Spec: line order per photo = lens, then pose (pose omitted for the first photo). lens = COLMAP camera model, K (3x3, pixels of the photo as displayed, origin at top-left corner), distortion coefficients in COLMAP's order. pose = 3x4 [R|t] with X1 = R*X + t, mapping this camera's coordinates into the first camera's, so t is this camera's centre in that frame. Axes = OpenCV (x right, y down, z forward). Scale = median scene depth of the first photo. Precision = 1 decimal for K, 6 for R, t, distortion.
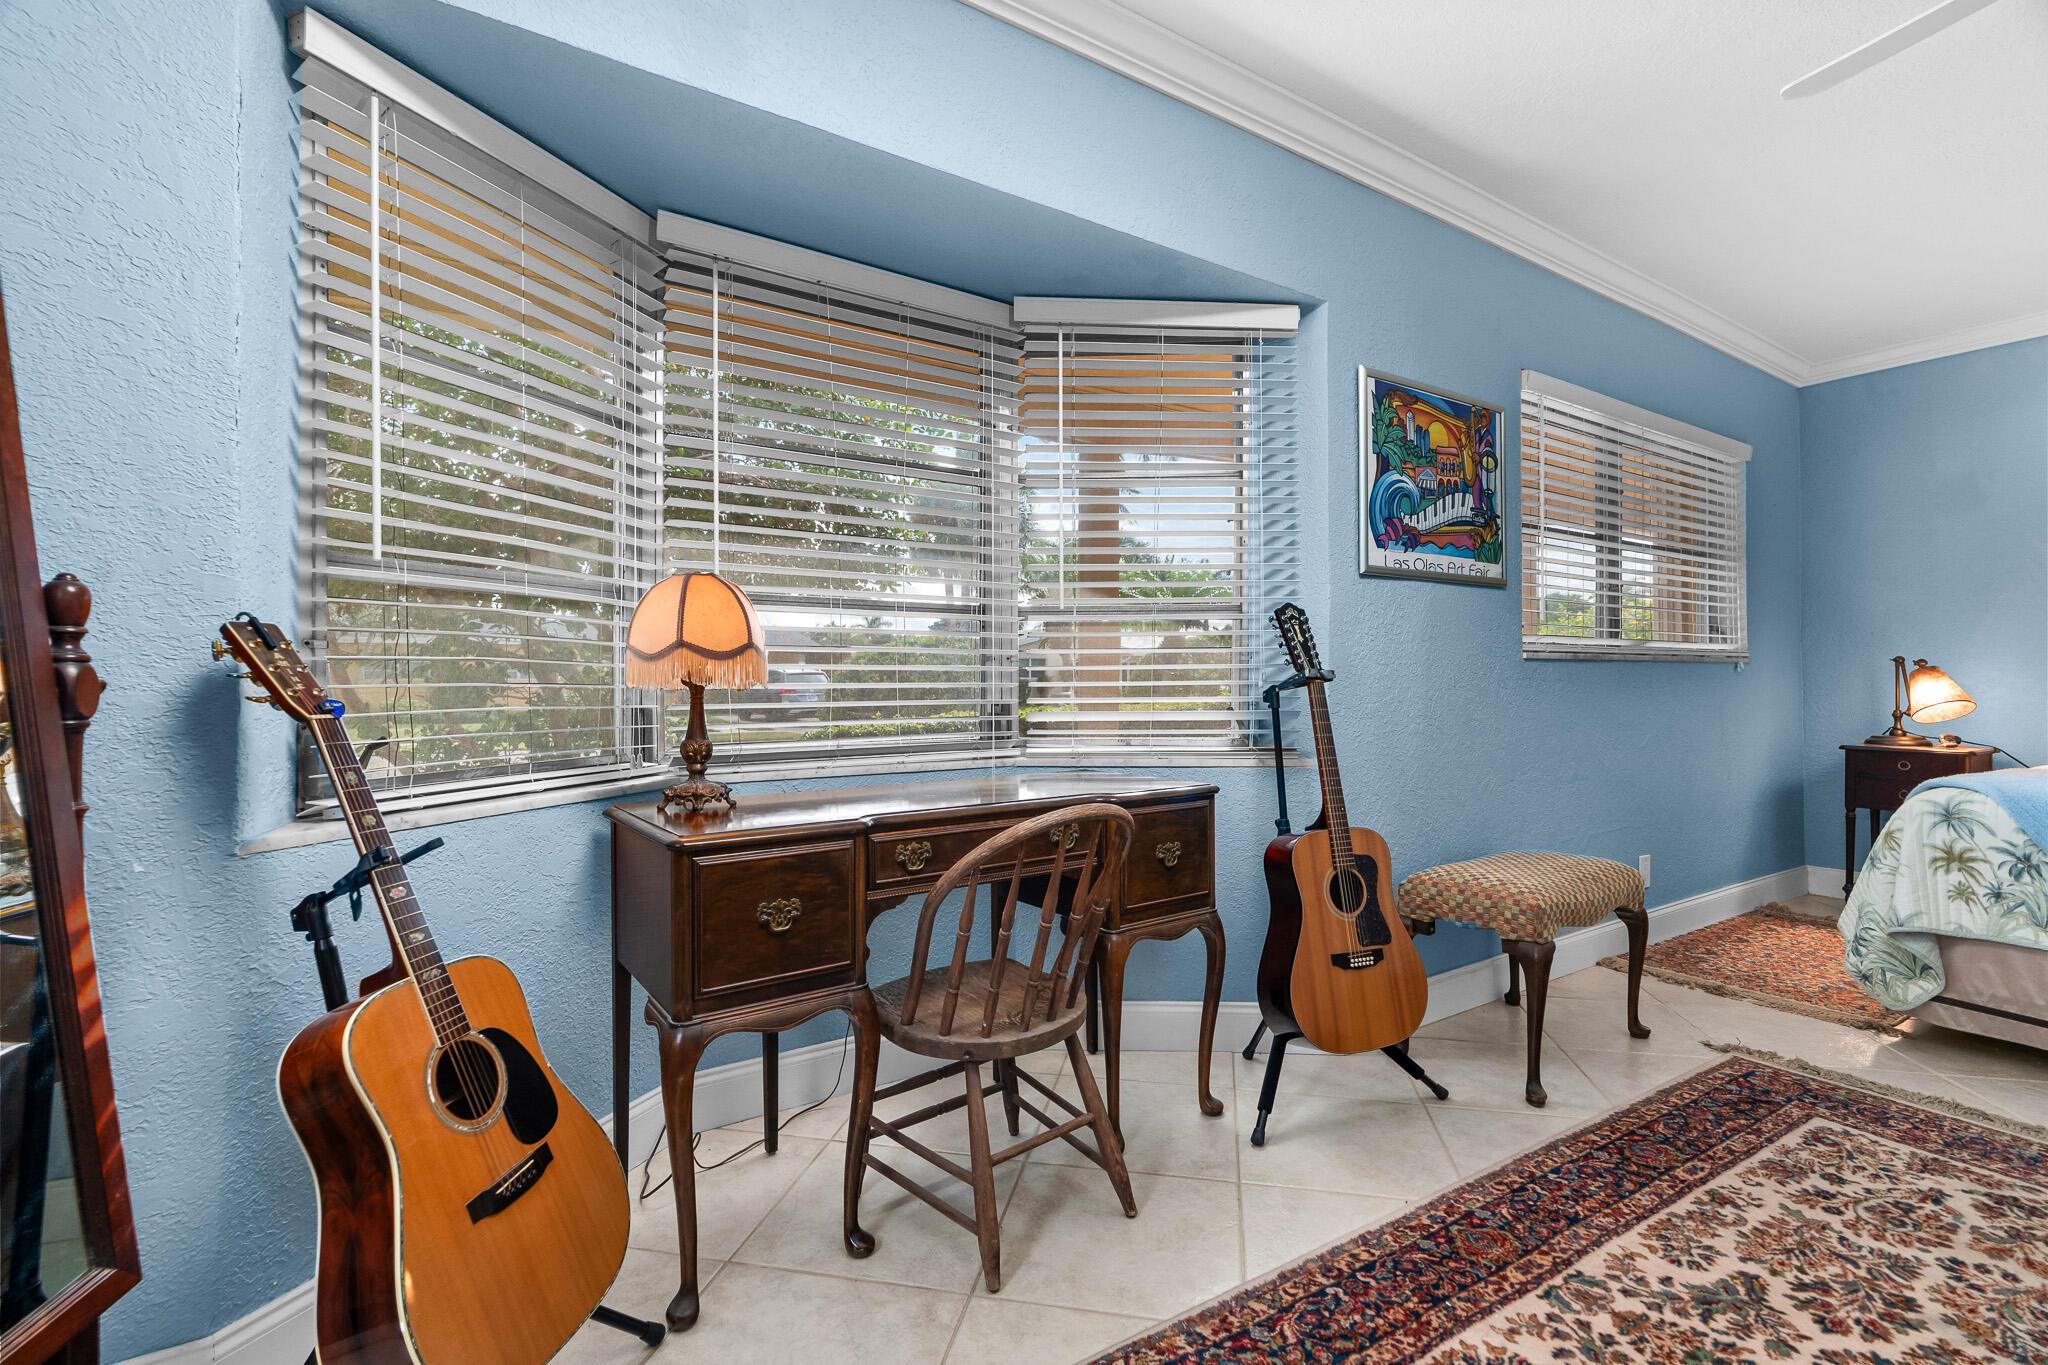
lens RADIAL K [[925.3, 0, 1013.9], [0, 925.3, 683.5], [0, 0, 1]] dist [-0.002637, 0.000393]
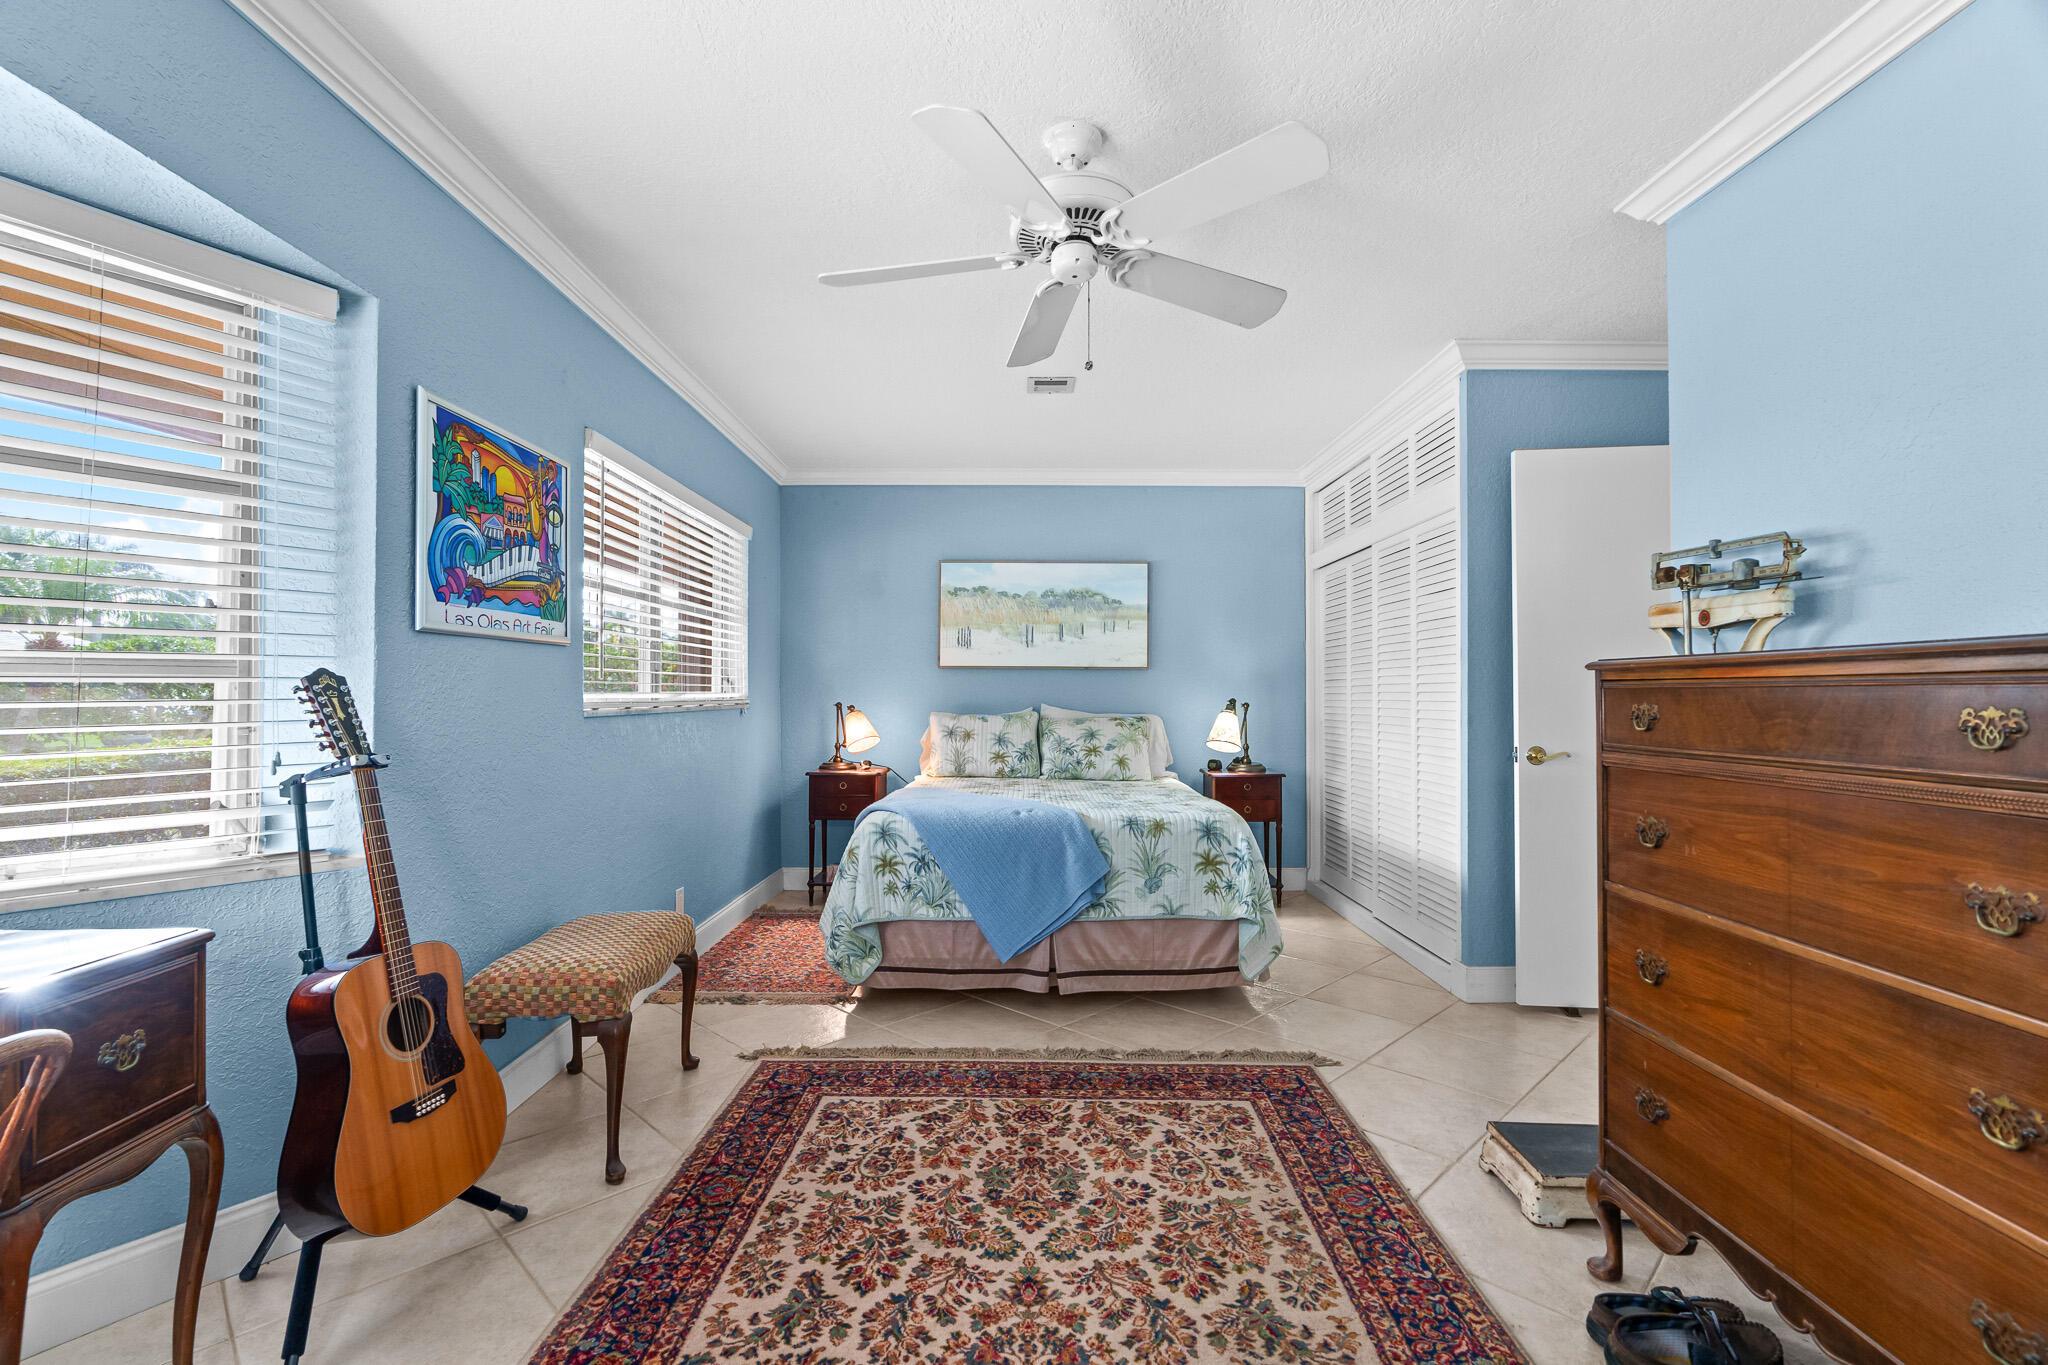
lens RADIAL K [[925.3, 0, 1013.9], [0, 925.3, 683.5], [0, 0, 1]] dist [-0.002637, 0.000393]
pose [[0.545229, 0.008488, 0.838244, -0.040869], [-0.001441, 0.999957, -0.009188, -0.073603], [-0.838286, 0.003802, 0.545217, 0.094842]]
